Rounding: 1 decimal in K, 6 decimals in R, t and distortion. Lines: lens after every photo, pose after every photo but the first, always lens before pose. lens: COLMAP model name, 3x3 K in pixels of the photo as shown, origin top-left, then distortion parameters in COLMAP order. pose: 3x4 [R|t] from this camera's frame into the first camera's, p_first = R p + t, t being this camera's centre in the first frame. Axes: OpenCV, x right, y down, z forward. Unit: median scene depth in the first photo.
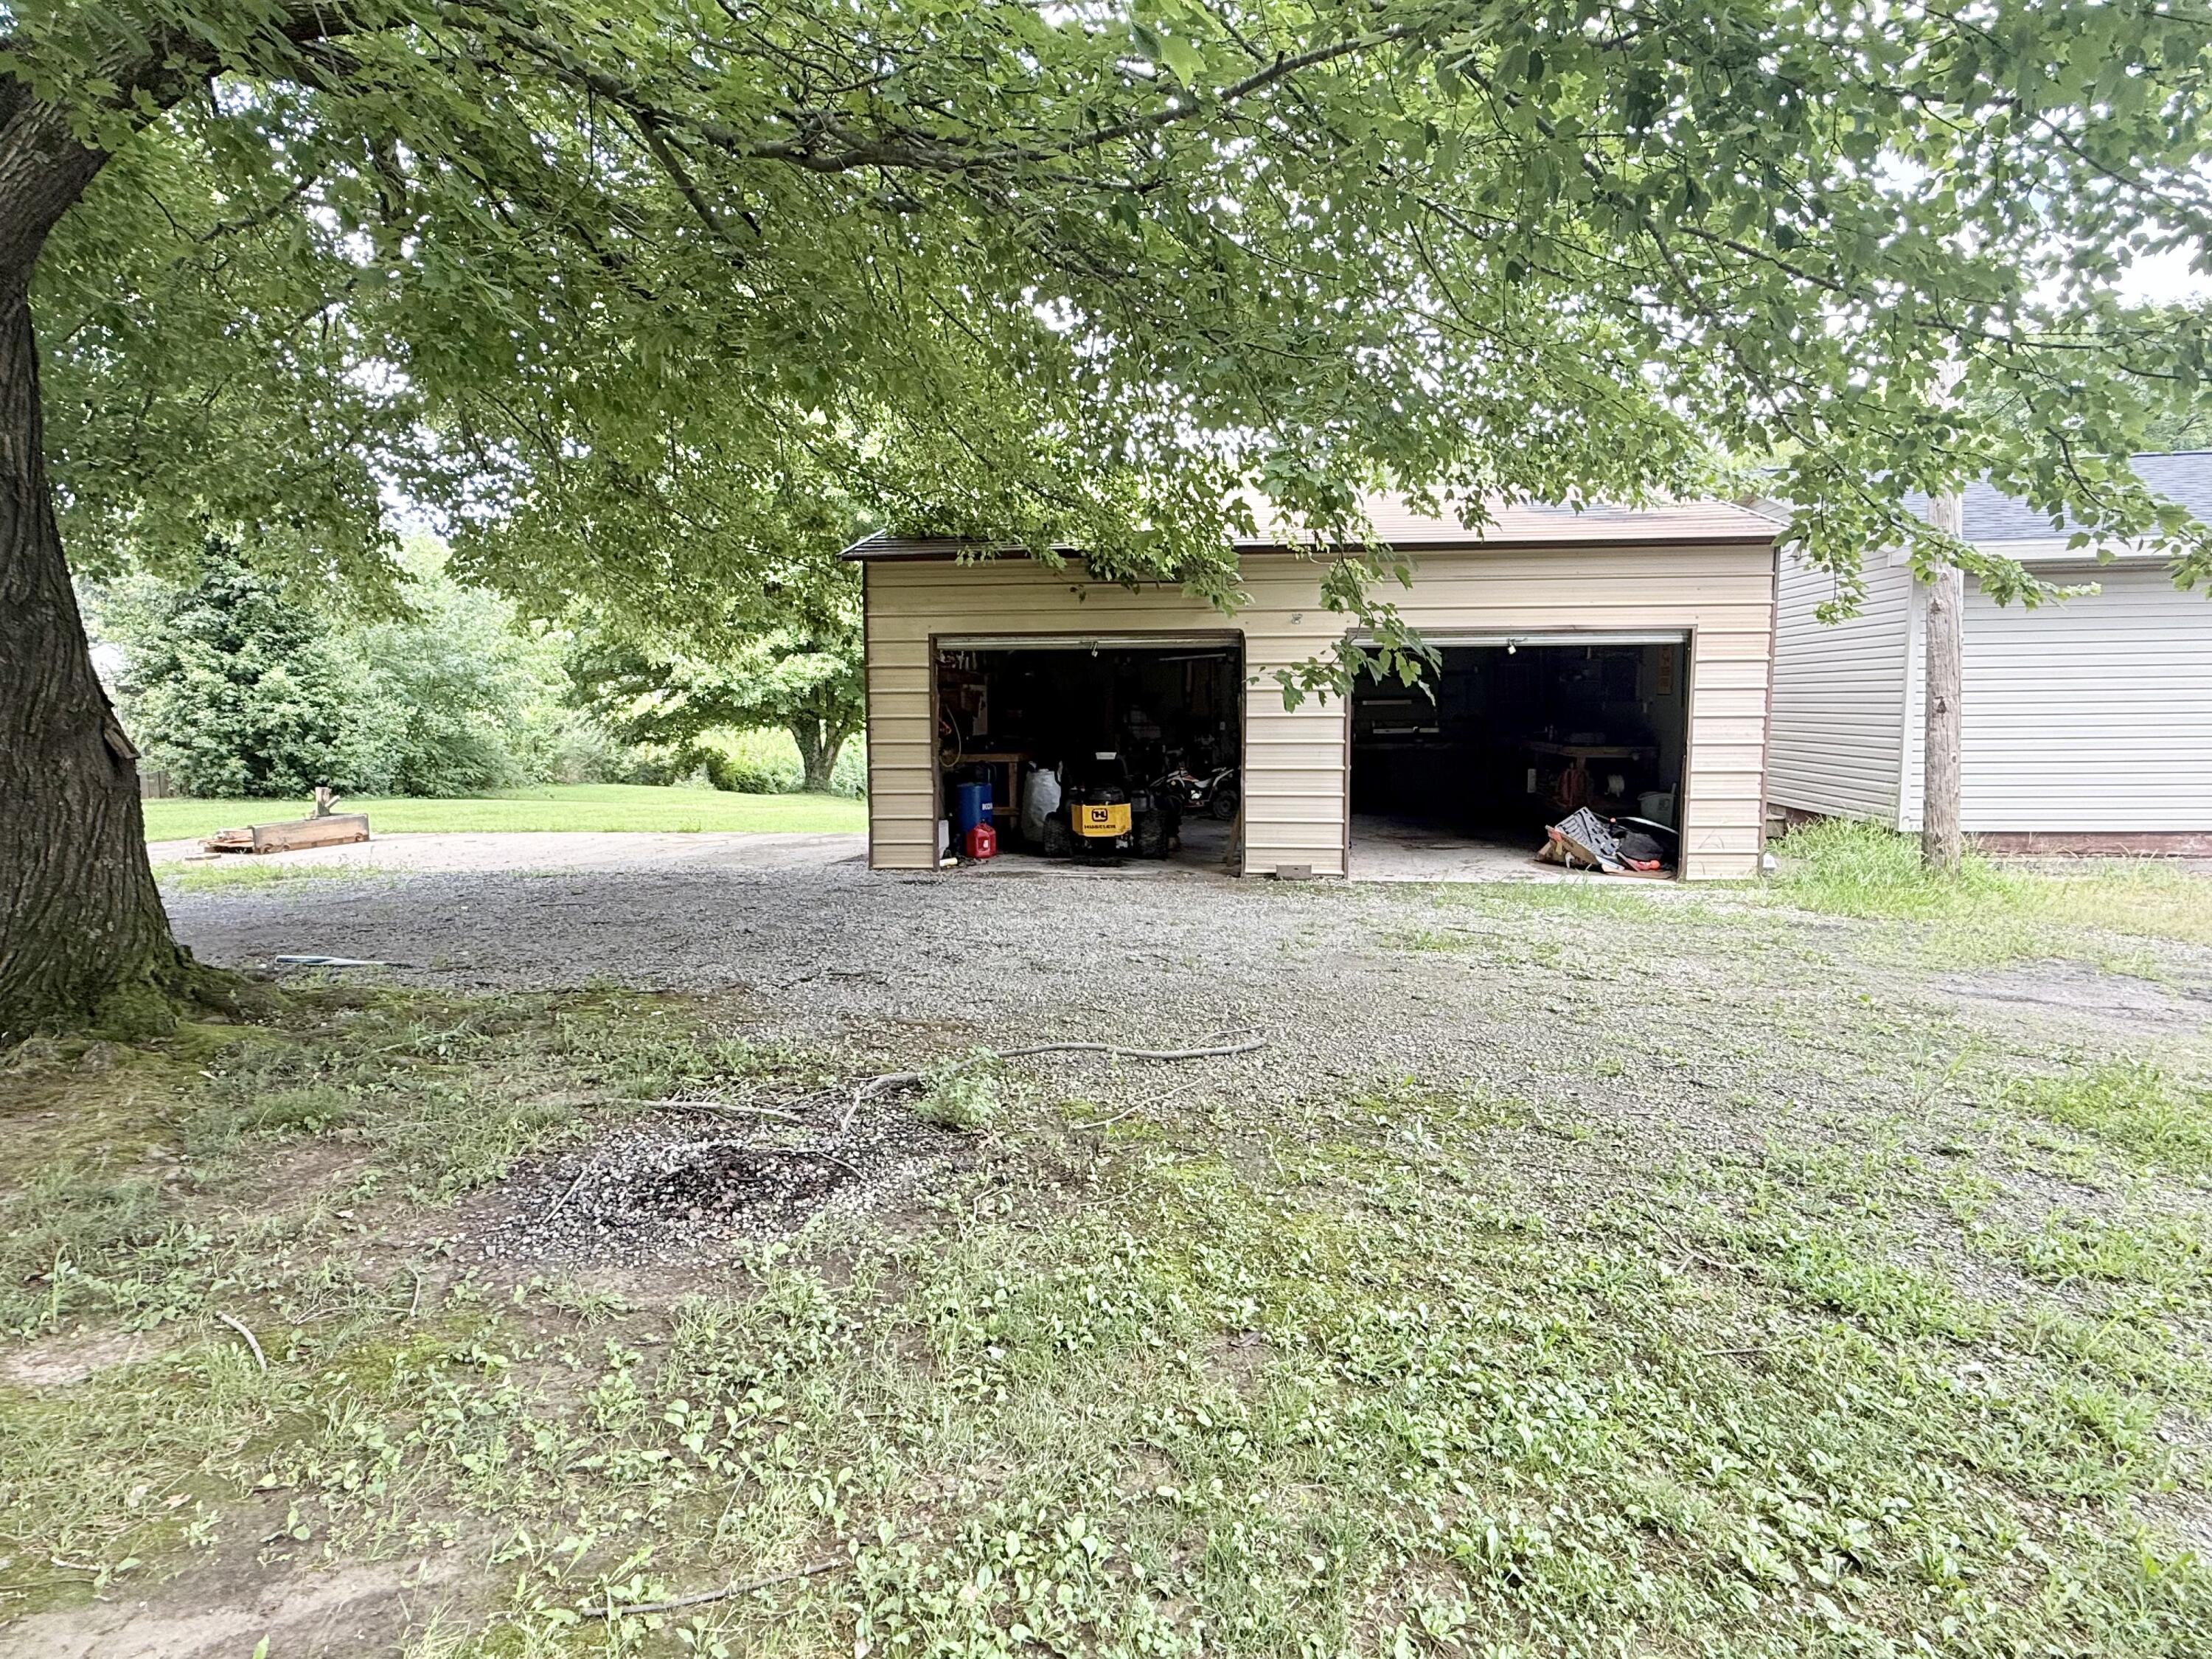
lens RADIAL K [[1174.7, 0, 1107.7], [0, 1174.7, 828.9], [0, 0, 1]] dist [0.002675, 0.000243]
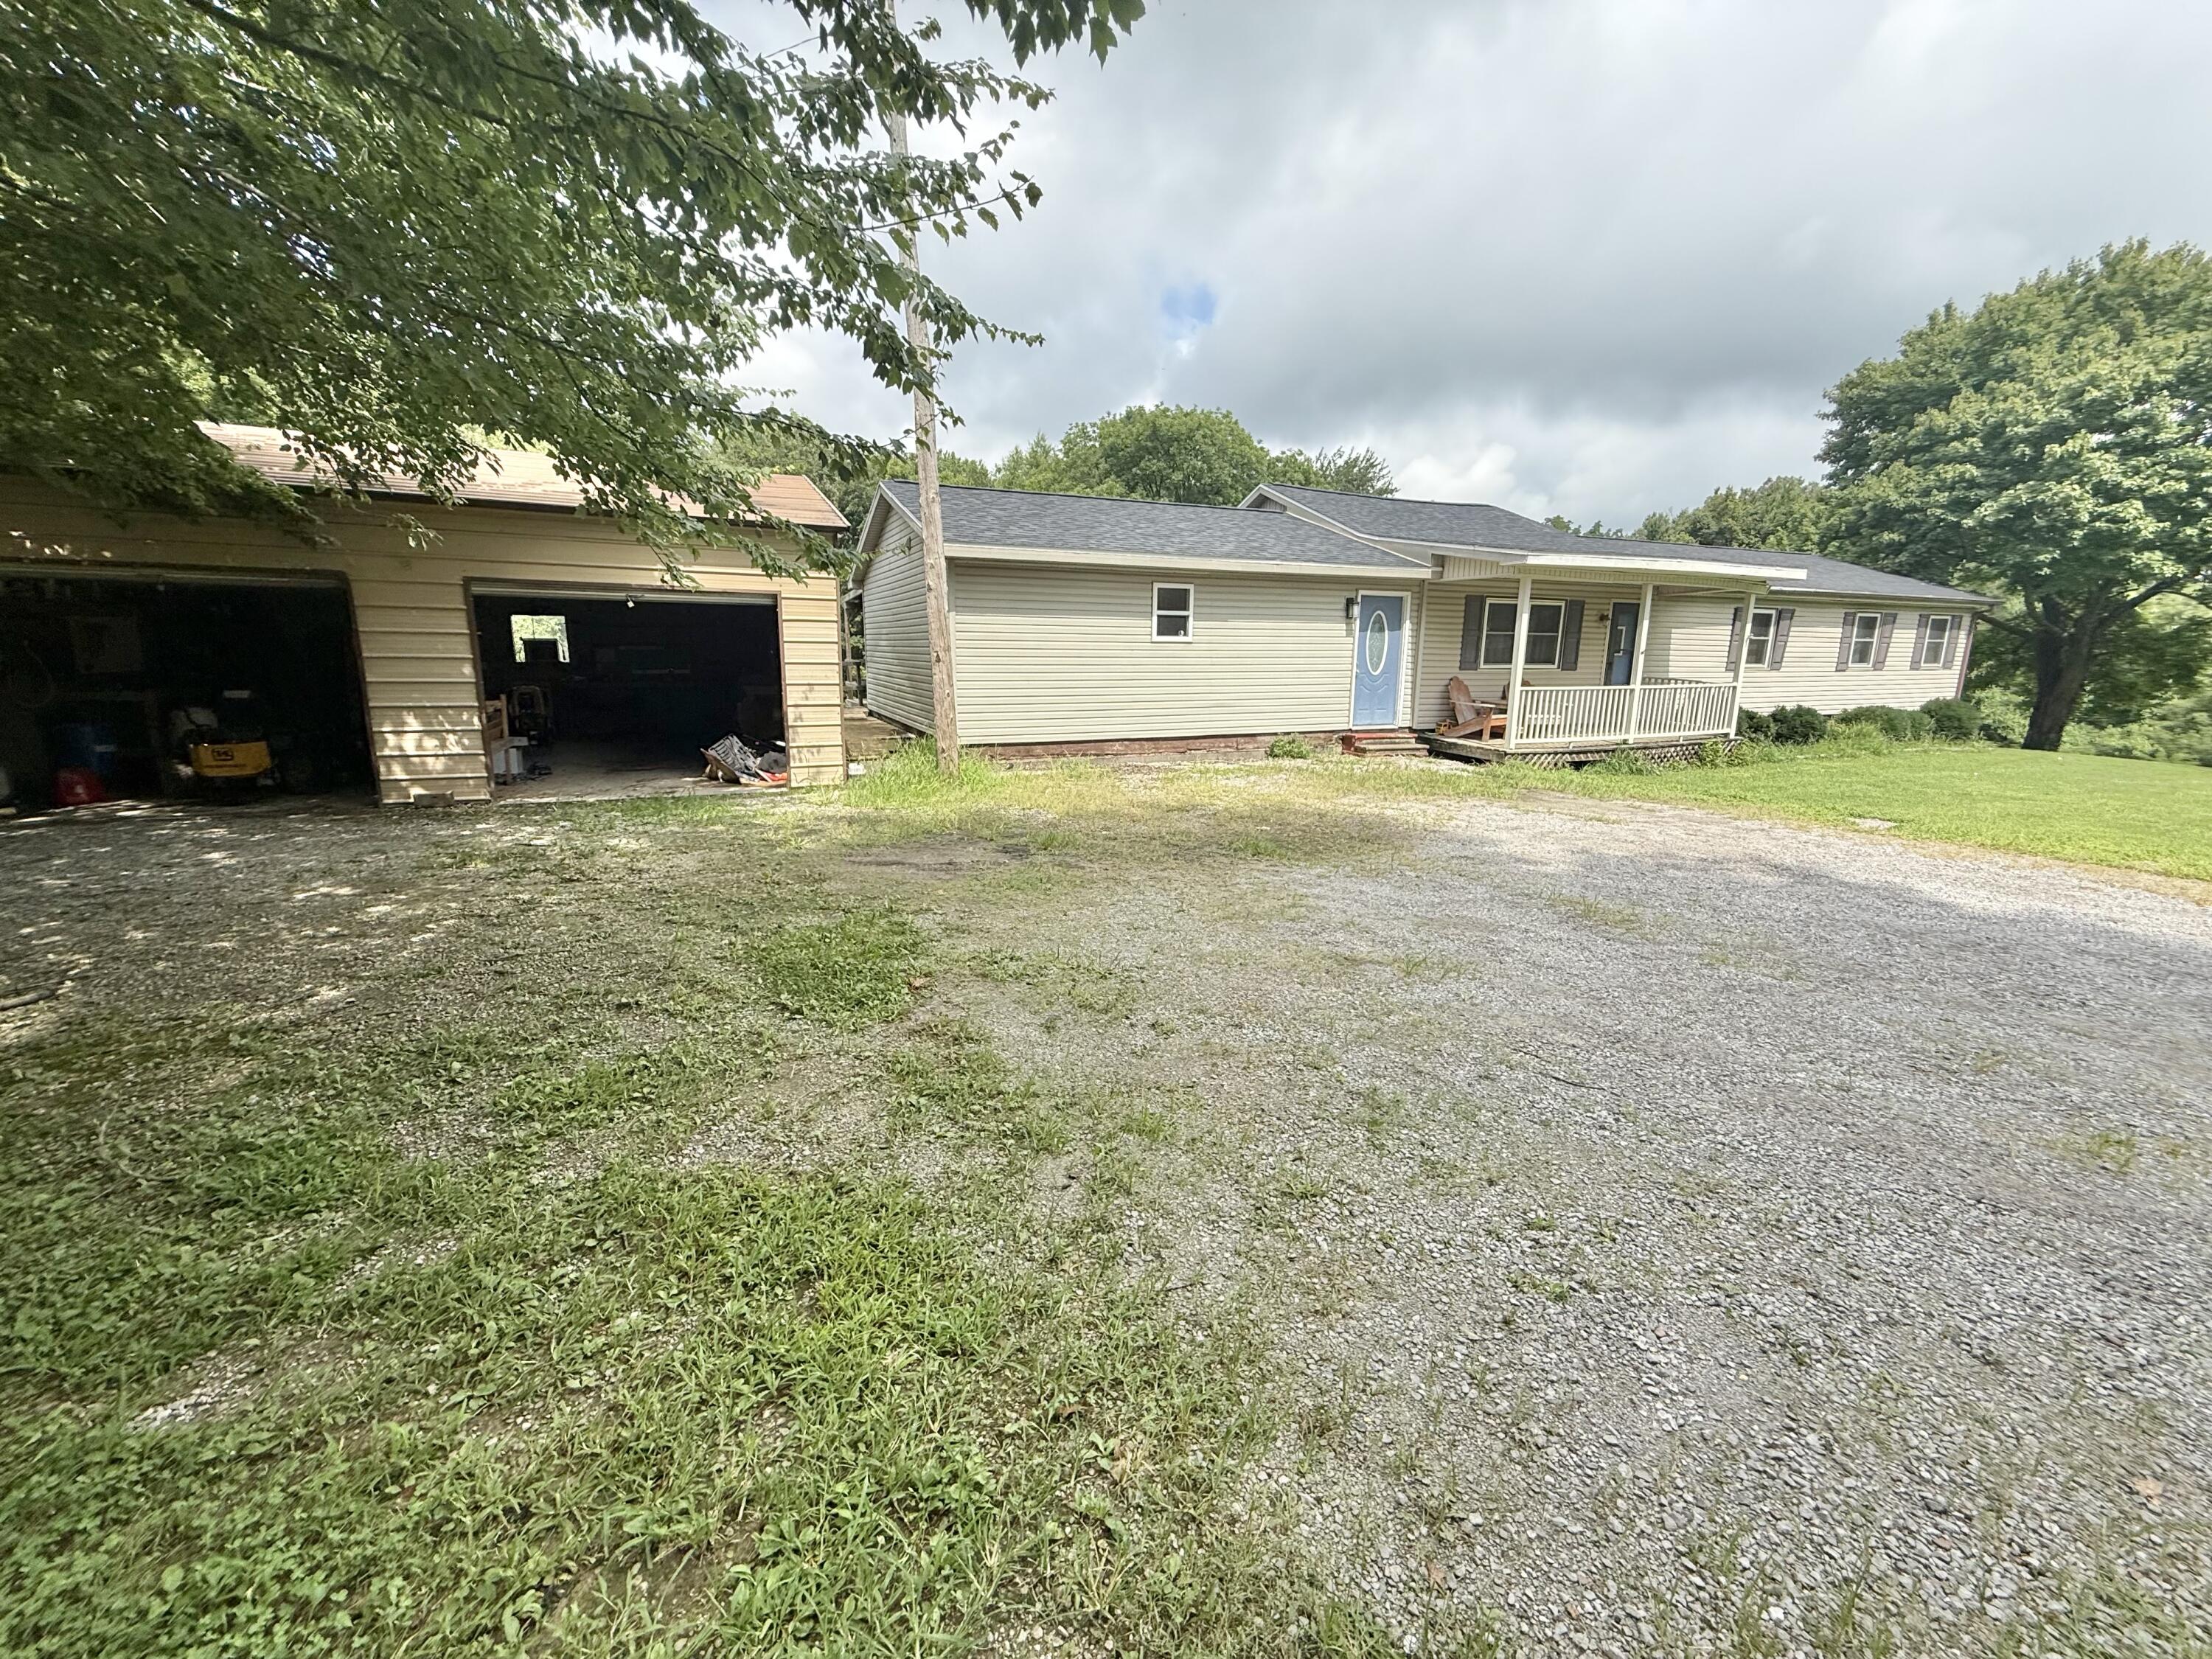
lens RADIAL K [[885.4, 0, 1101.3], [0, 885.4, 827.4], [0, 0, 1]] dist [-0.000224, 0.000166]
pose [[0.849003, -0.082261, 0.521945, 0.254777], [0.035073, 0.994402, 0.099673, 0.000867], [-0.527222, -0.066316, 0.847136, -0.031424]]
